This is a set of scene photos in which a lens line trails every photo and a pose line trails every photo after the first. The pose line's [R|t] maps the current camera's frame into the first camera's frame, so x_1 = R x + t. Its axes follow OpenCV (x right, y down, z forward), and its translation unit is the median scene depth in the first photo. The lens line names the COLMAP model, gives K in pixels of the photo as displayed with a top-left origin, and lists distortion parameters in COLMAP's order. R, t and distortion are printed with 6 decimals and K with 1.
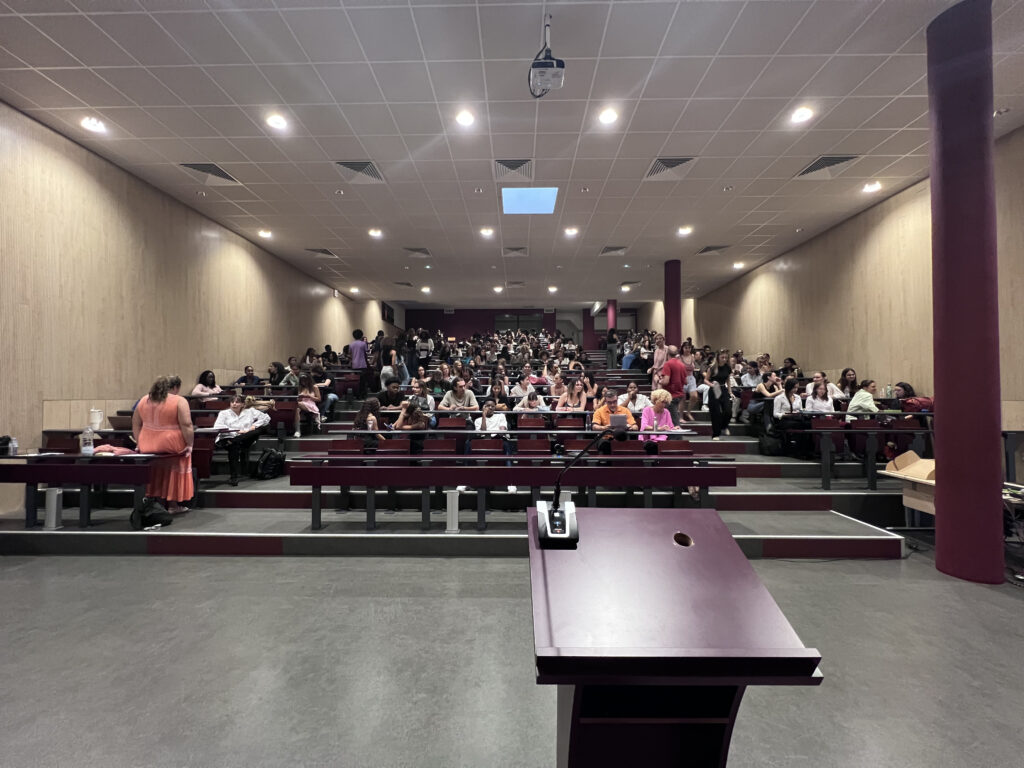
lens RADIAL K [[421.8, 0, 512.0], [0, 421.8, 384.0], [0, 0, 1]] dist [0.000916, 0.000214]
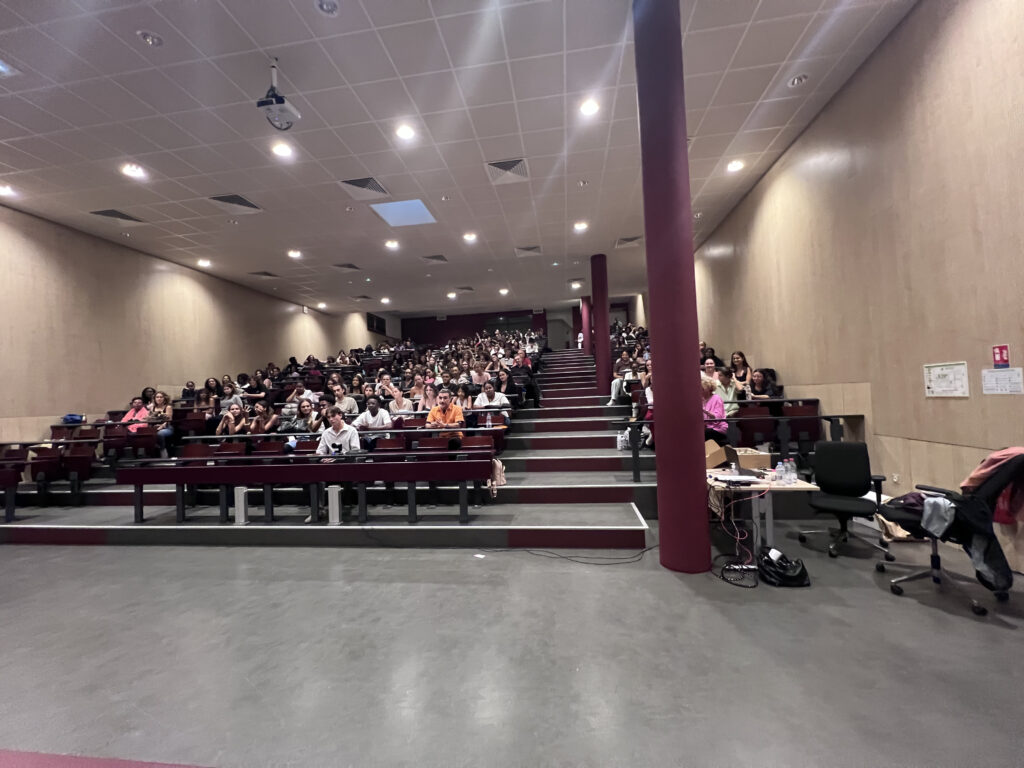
lens RADIAL K [[408.3, 0, 512.9], [0, 408.3, 403.2], [0, 0, 1]] dist [-0.000595, -0.000217]
pose [[0.992314, -0.038117, -0.117729, 0.345115], [0.043869, 0.997947, 0.046657, 0.001800], [0.115708, -0.051463, 0.991949, 0.002042]]
